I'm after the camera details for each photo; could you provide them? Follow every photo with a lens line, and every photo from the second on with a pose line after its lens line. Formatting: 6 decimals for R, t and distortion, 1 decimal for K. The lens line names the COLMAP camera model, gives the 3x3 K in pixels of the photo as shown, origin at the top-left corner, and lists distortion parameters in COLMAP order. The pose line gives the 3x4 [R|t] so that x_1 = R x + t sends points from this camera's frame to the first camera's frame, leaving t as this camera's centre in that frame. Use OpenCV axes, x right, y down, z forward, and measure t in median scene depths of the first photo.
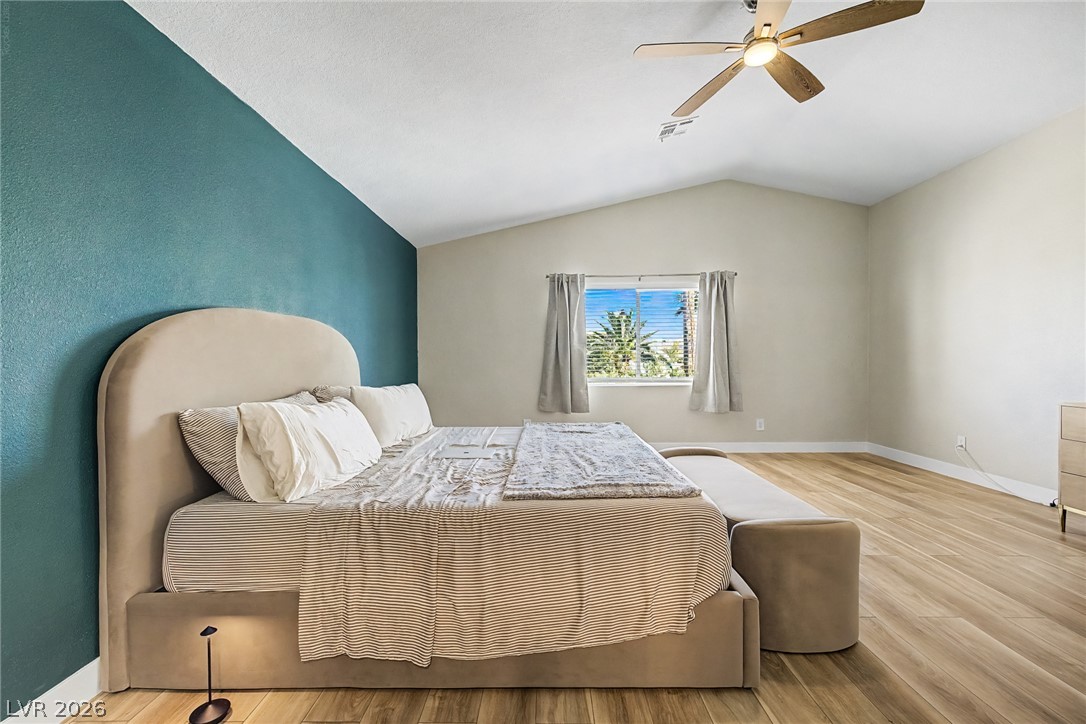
lens RADIAL K [[464.1, 0, 545.3], [0, 464.1, 360.5], [0, 0, 1]] dist [0.011280, -0.000843]
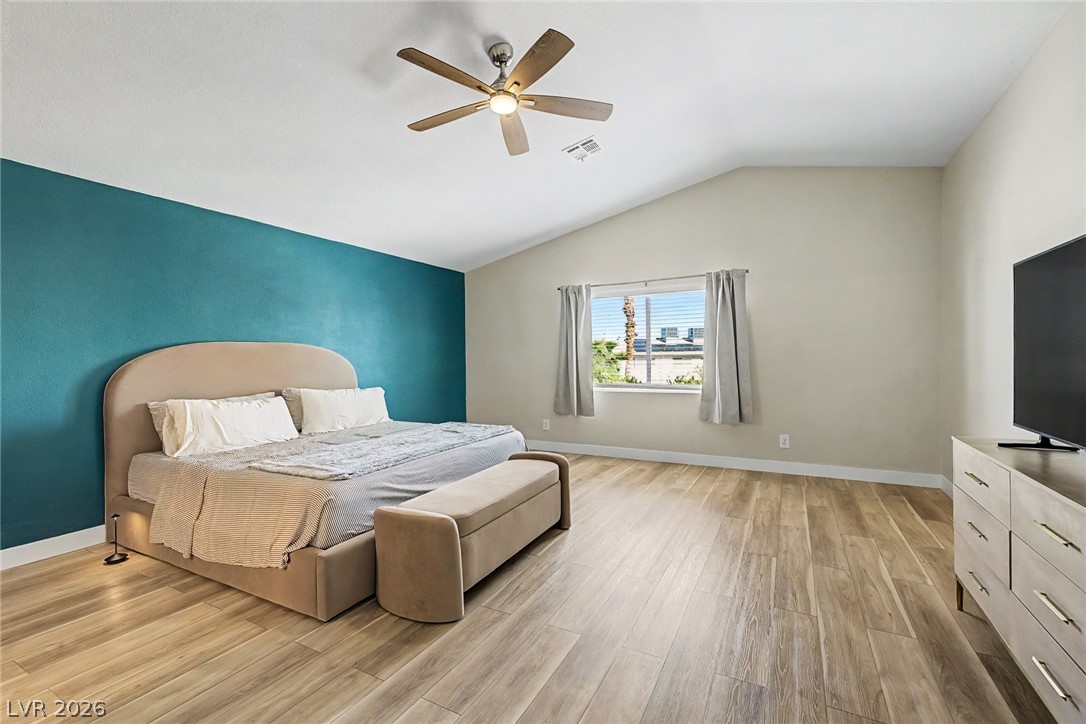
lens RADIAL K [[464.1, 0, 547.4], [0, 464.1, 356.4], [0, 0, 1]] dist [0.011280, -0.000843]
pose [[0.888672, -0.004232, -0.458525, 0.482495], [0.004202, 0.999991, -0.001084, -0.022208], [0.458525, -0.000964, 0.888681, 0.022767]]
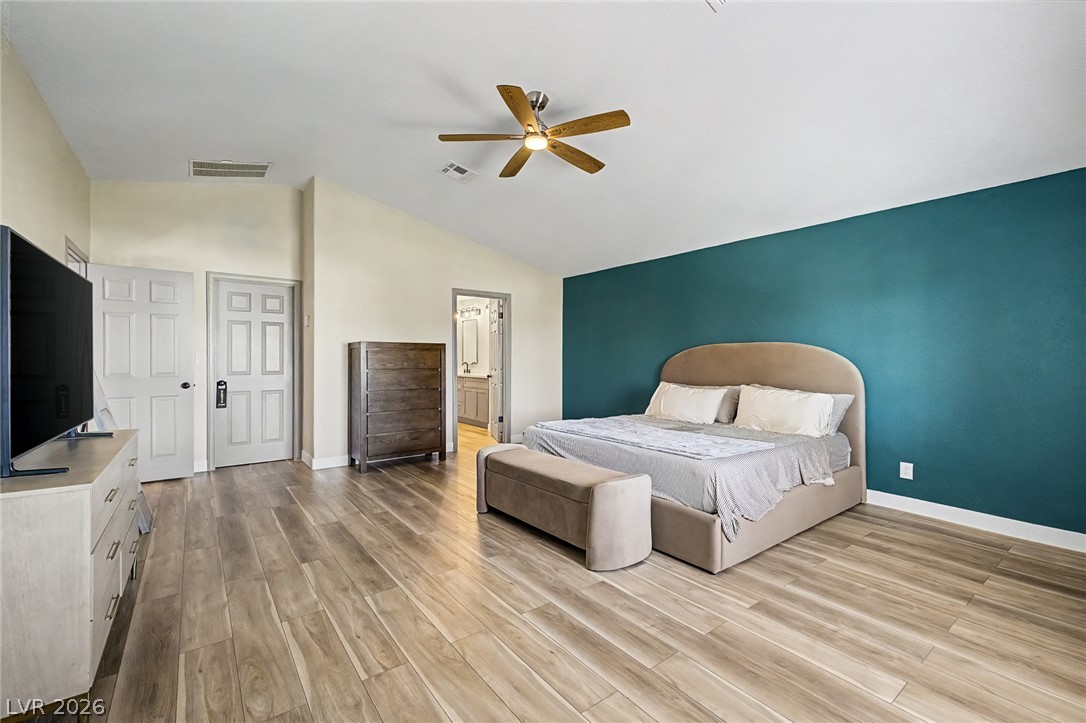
lens RADIAL K [[464.1, 0, 542.5], [0, 464.1, 360.9], [0, 0, 1]] dist [0.011280, -0.000843]
pose [[-0.791478, 0.011812, -0.611083, 0.568980], [-0.000253, 0.999807, 0.019654, -0.030245], [0.611197, 0.015710, -0.791322, 0.942213]]
